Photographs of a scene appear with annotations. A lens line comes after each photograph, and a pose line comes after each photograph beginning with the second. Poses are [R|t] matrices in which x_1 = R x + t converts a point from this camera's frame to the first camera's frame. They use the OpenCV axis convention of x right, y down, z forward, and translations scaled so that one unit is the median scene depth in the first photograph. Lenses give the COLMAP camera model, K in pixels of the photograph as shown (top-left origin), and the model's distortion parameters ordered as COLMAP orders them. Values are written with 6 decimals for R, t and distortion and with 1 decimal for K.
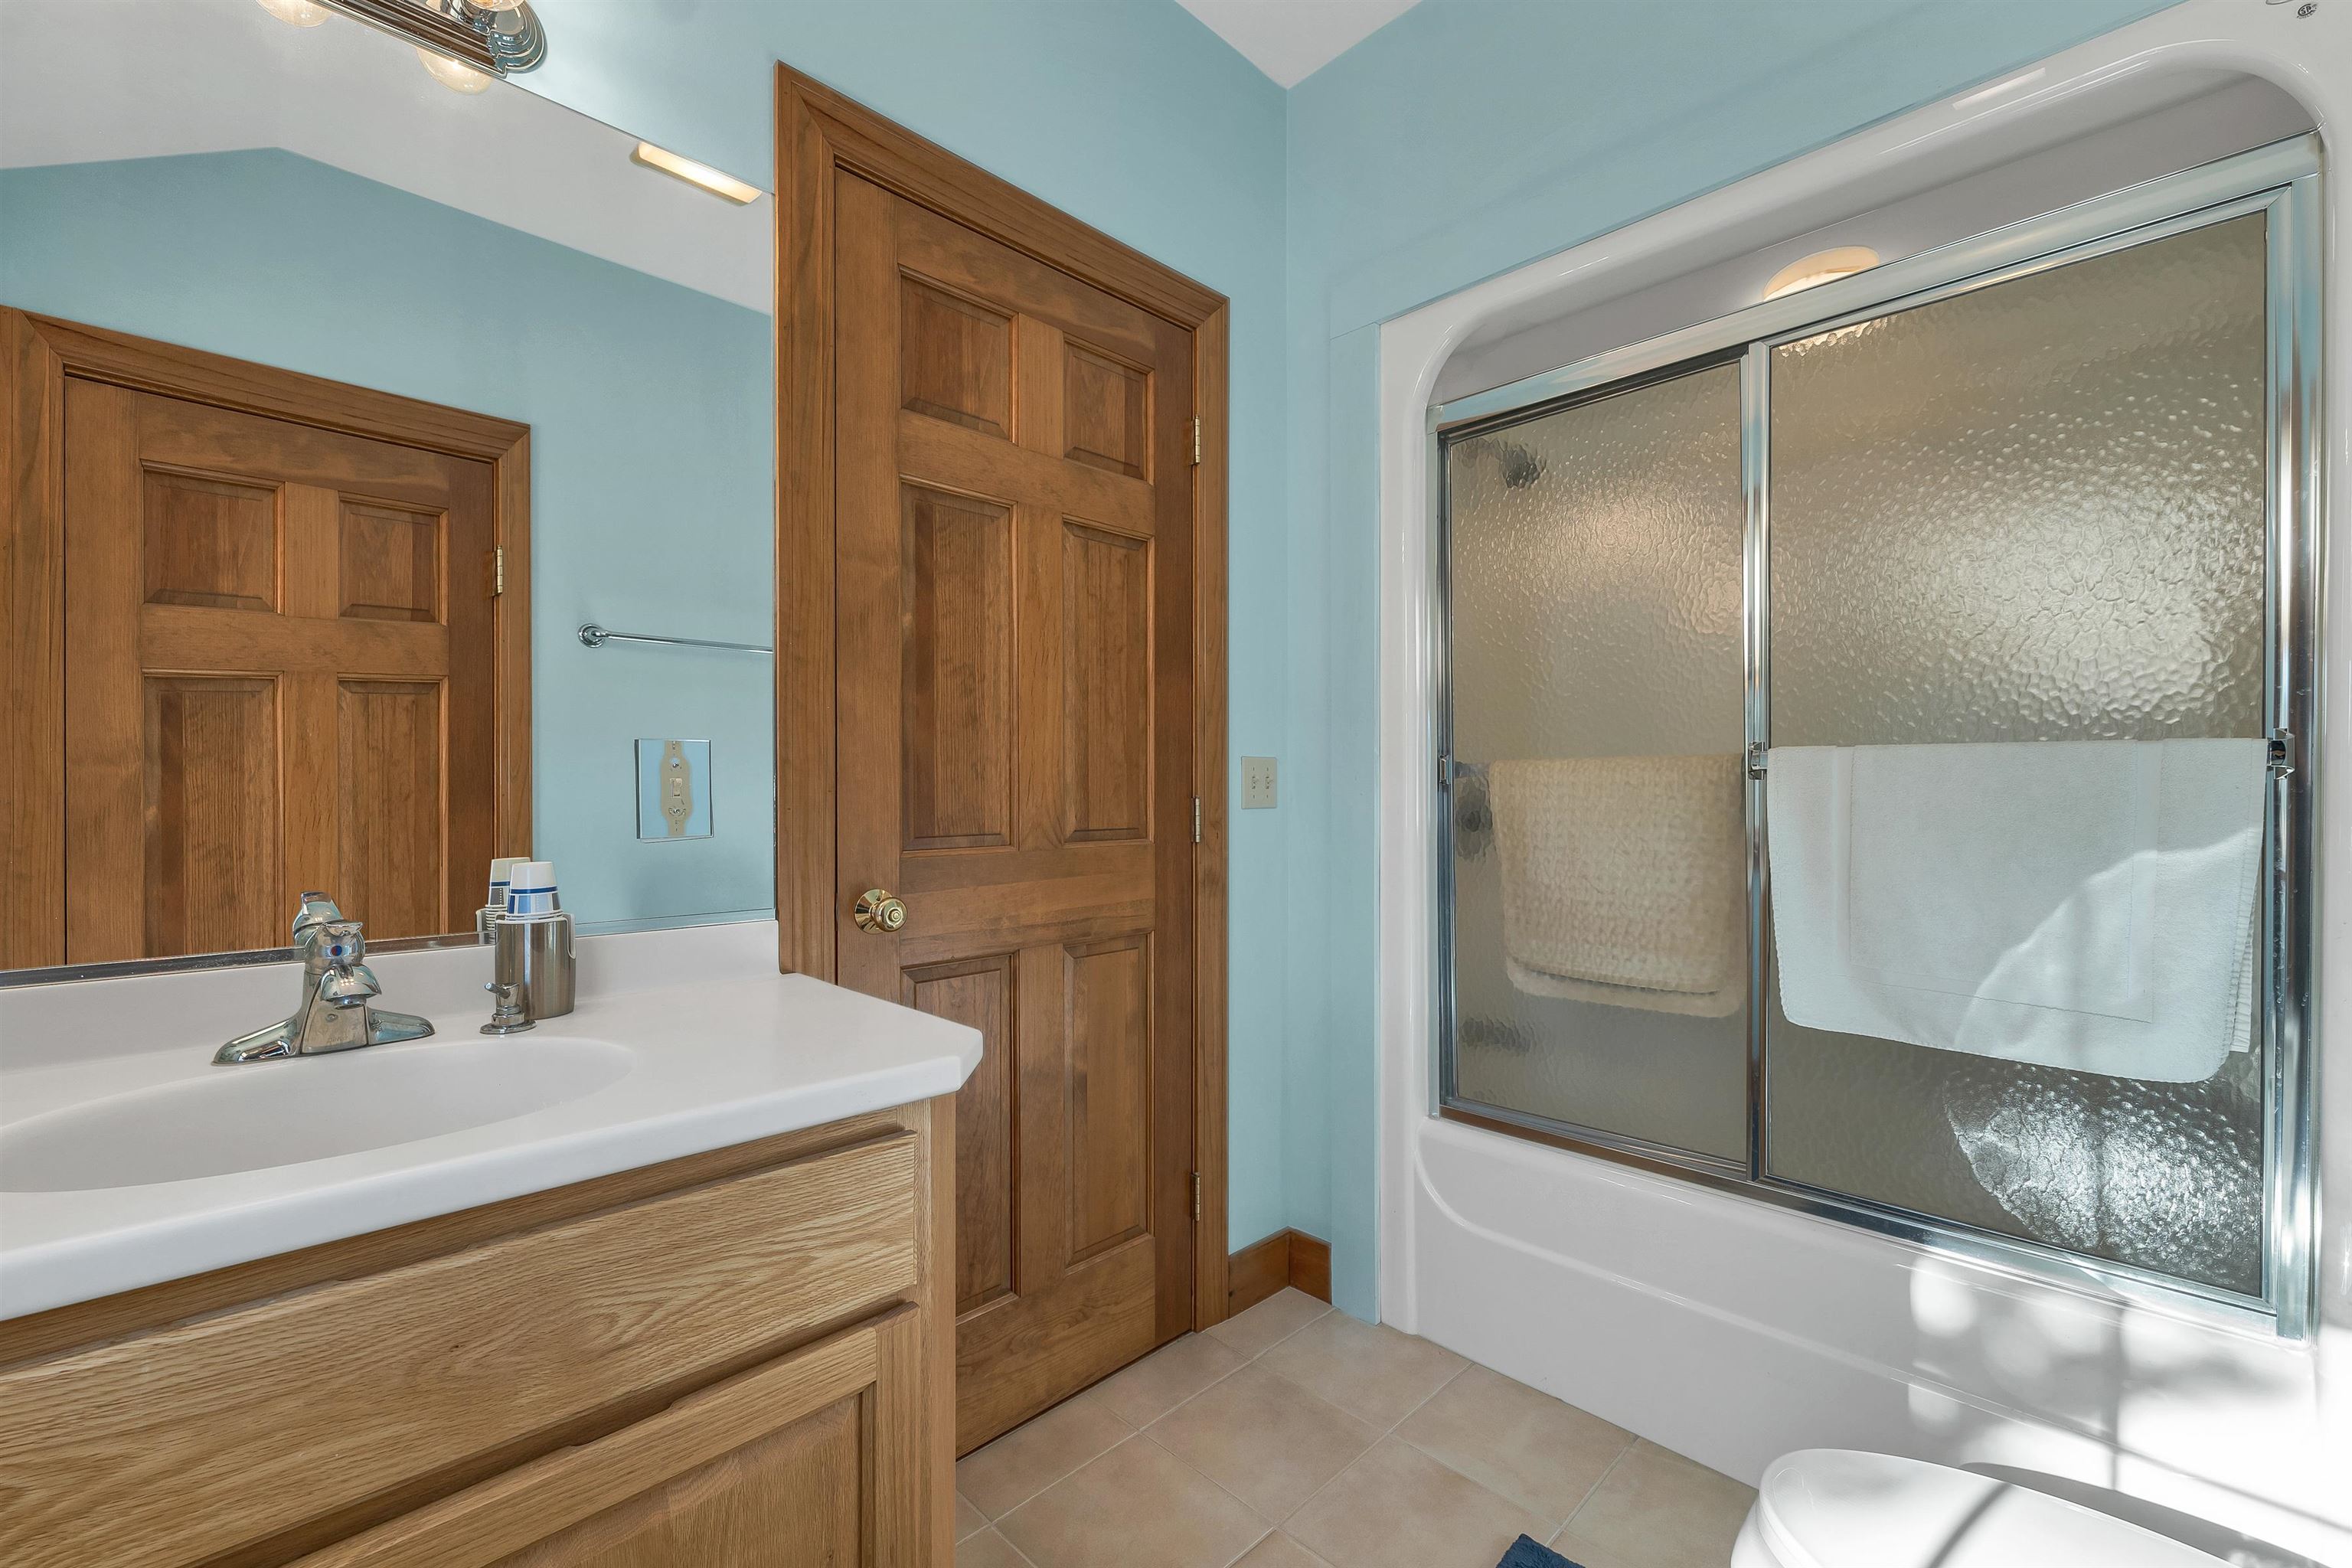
lens RADIAL K [[982.6, 0, 1185.5], [0, 982.6, 793.5], [0, 0, 1]] dist [0.000746, 0.000061]
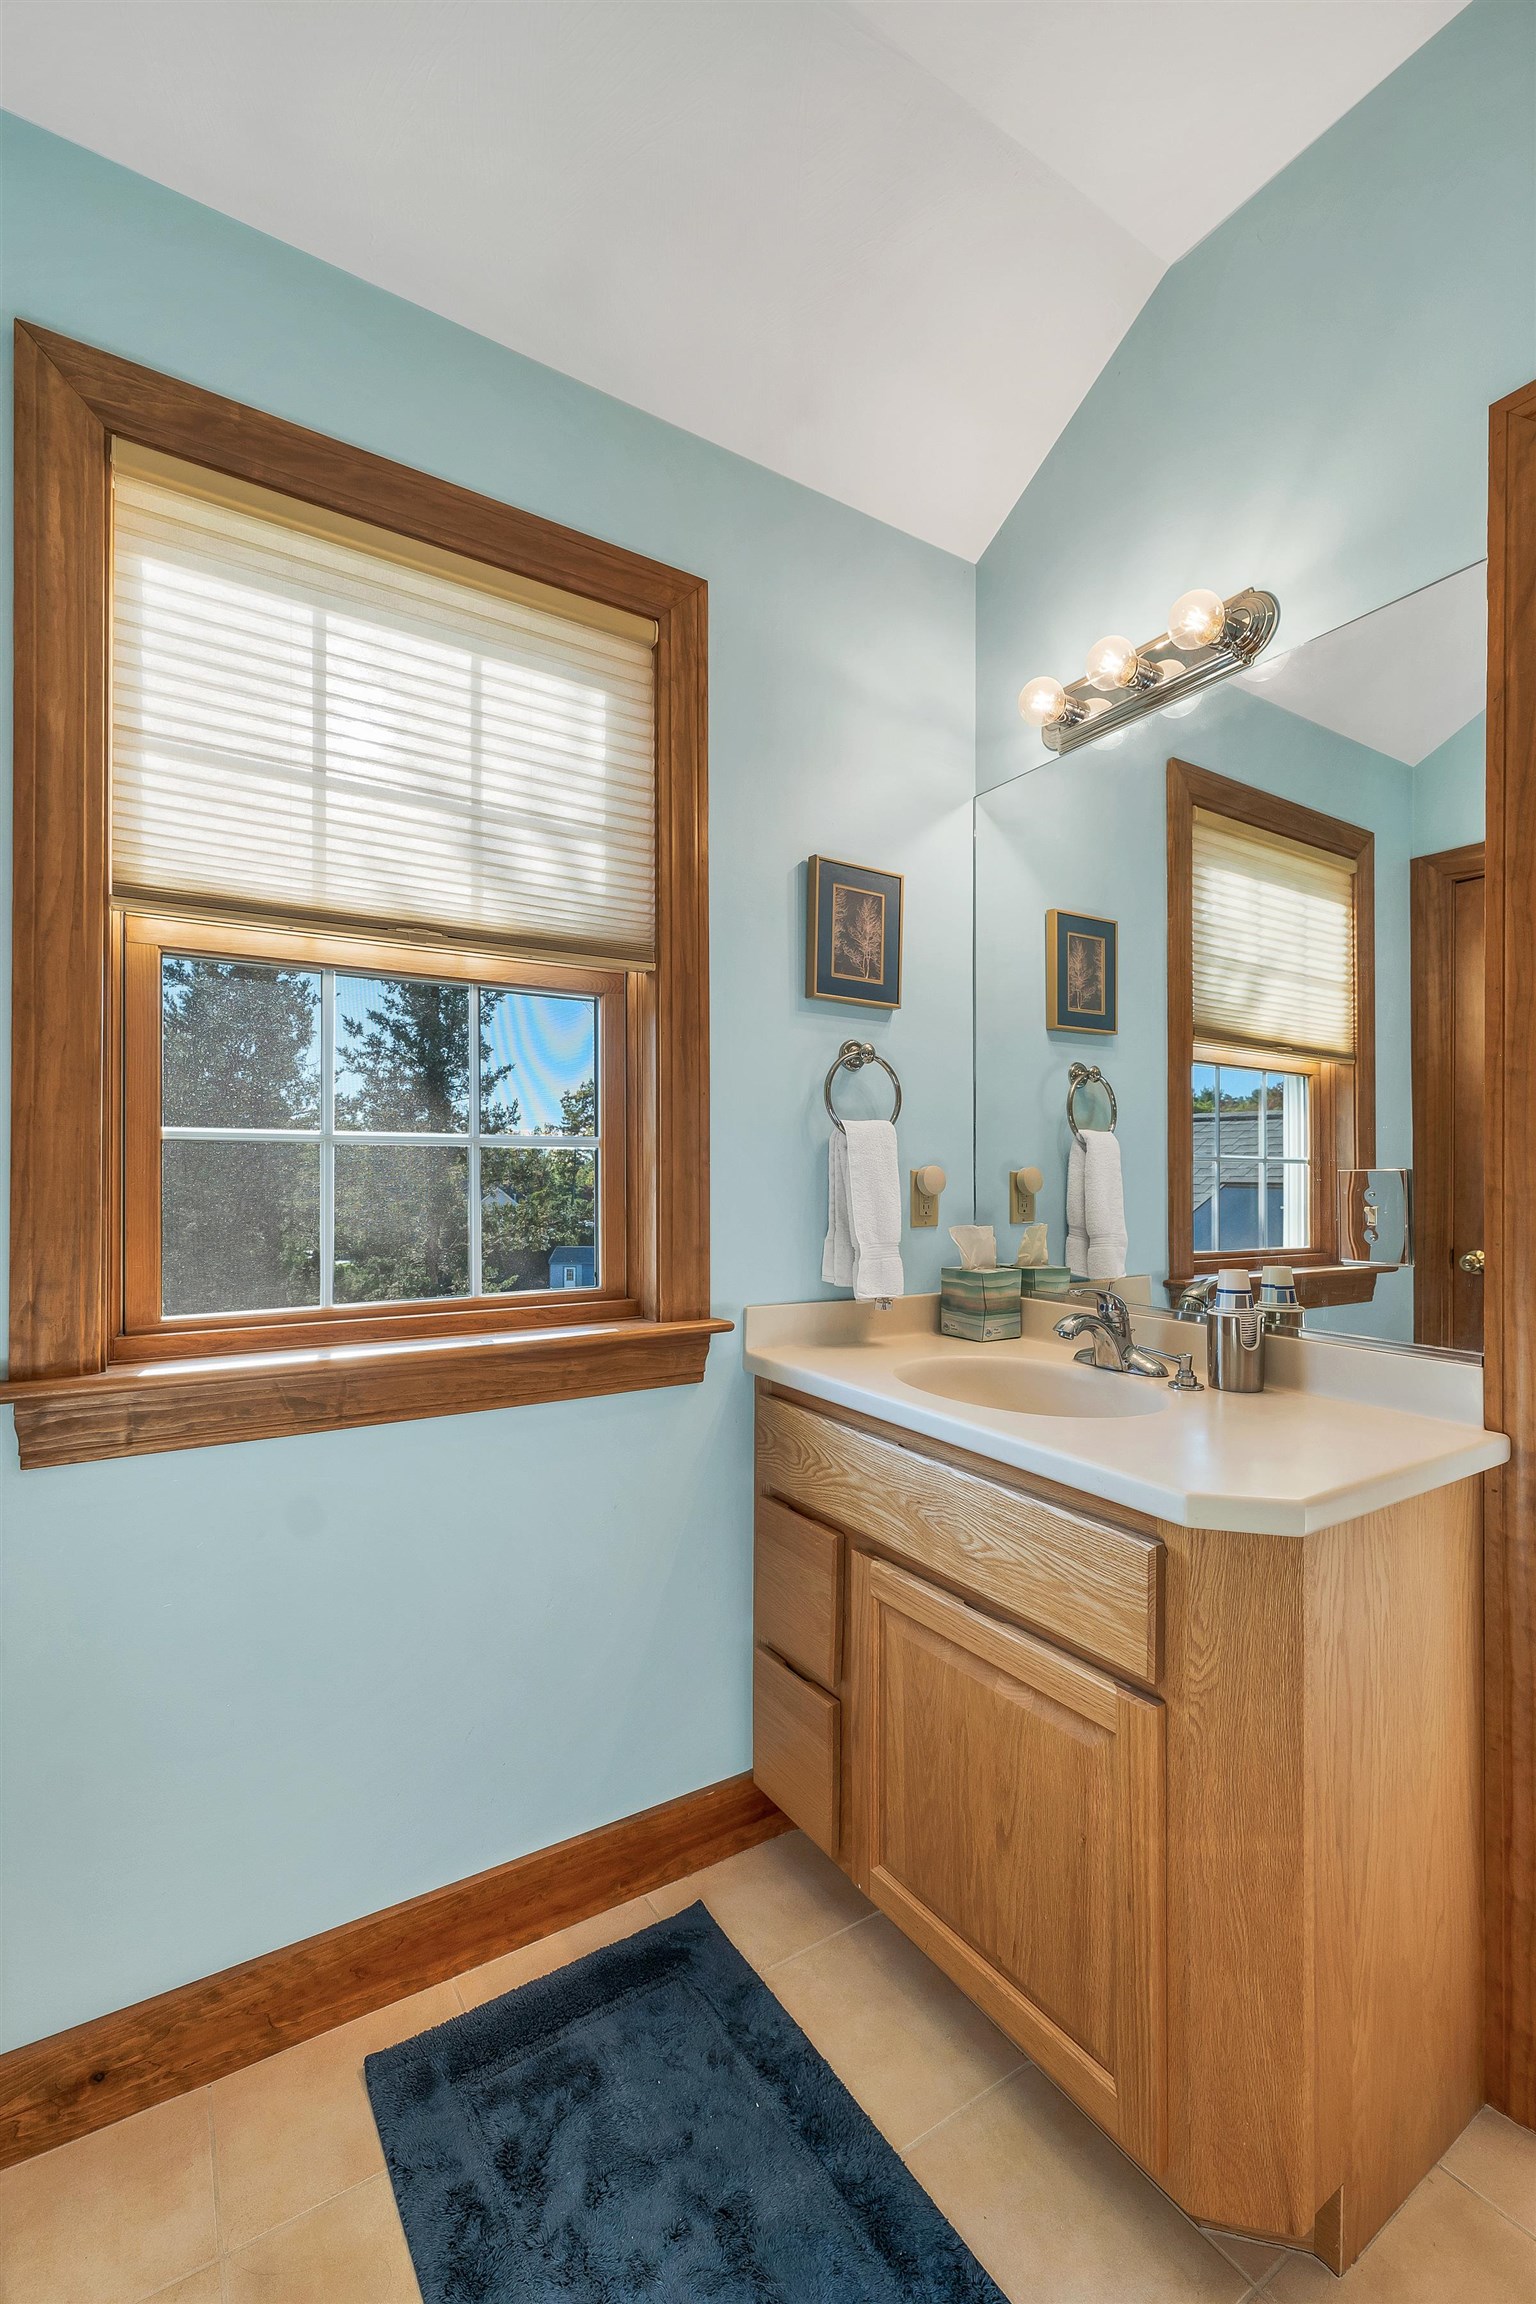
lens RADIAL K [[962.5, 0, 768.0], [0, 962.5, 1152.0], [0, 0, 1]] dist [0.000746, 0.000061]
pose [[-0.210202, -0.018093, -0.977490, 1.023510], [-0.003524, 0.999836, -0.017748, -0.087403], [0.977652, -0.000286, -0.210232, 0.933065]]
